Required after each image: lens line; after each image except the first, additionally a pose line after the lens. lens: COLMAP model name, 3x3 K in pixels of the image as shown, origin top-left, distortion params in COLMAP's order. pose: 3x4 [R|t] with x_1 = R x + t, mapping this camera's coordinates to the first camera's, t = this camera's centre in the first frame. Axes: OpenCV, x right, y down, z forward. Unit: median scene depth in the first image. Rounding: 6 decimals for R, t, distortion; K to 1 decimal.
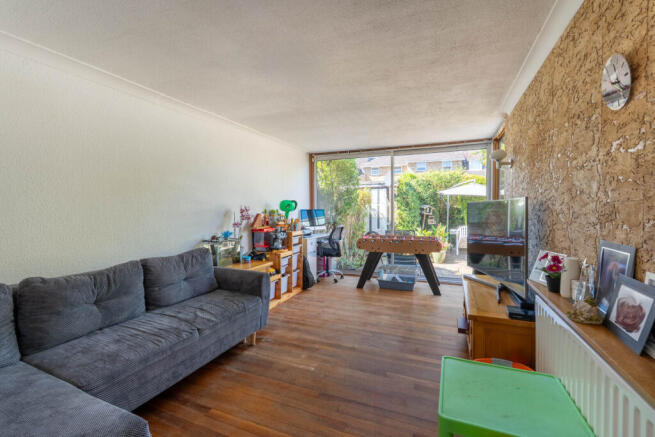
lens RADIAL K [[289.7, 0, 327.8], [0, 289.7, 216.8], [0, 0, 1]] dist [-0.000947, 0.000305]
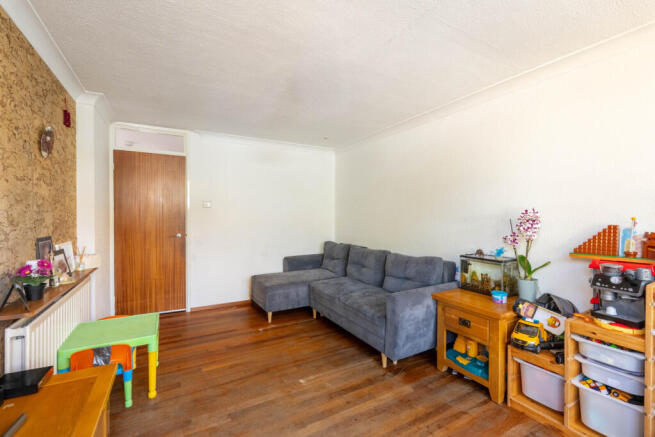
lens RADIAL K [[289.7, 0, 327.3], [0, 289.7, 214.8], [0, 0, 1]] dist [-0.000947, 0.000305]
pose [[-0.615402, 0.006074, -0.788190, 0.338739], [-0.017591, 0.999615, 0.021437, -0.026468], [0.788017, 0.027057, -0.615059, 0.857007]]
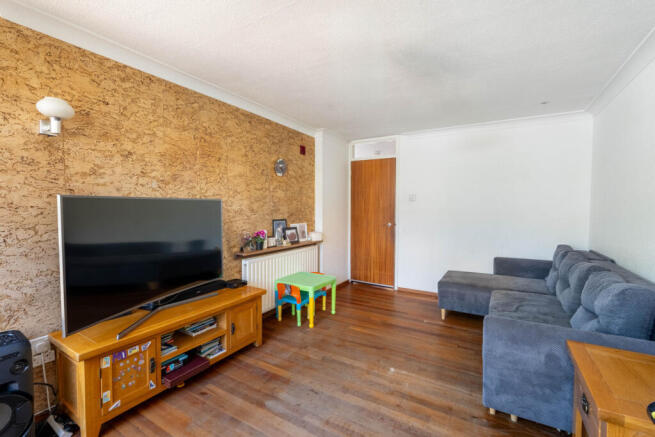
lens RADIAL K [[289.7, 0, 328.5], [0, 289.7, 216.0], [0, 0, 1]] dist [-0.000947, 0.000305]
pose [[-0.989940, -0.000756, 0.141487, 0.012141], [0.007484, 0.998306, 0.057695, -0.030796], [-0.141291, 0.058174, -0.988257, 1.031527]]
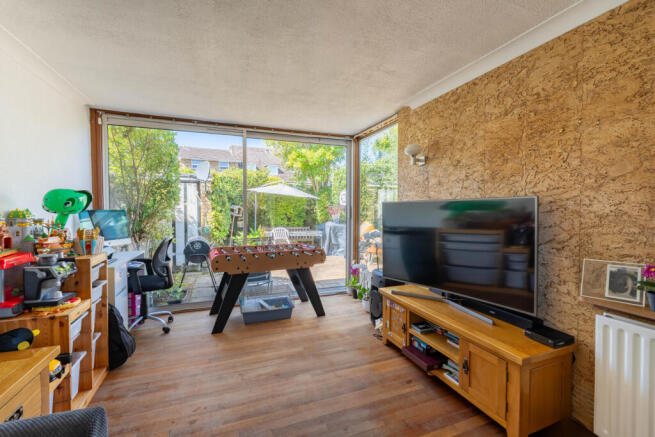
lens RADIAL K [[289.7, 0, 328.5], [0, 289.7, 218.7], [0, 0, 1]] dist [-0.000947, 0.000305]
pose [[0.720436, -0.016293, 0.693331, -0.157883], [0.014265, 0.999861, 0.008673, -0.008970], [-0.693375, 0.003642, 0.720568, 0.379177]]
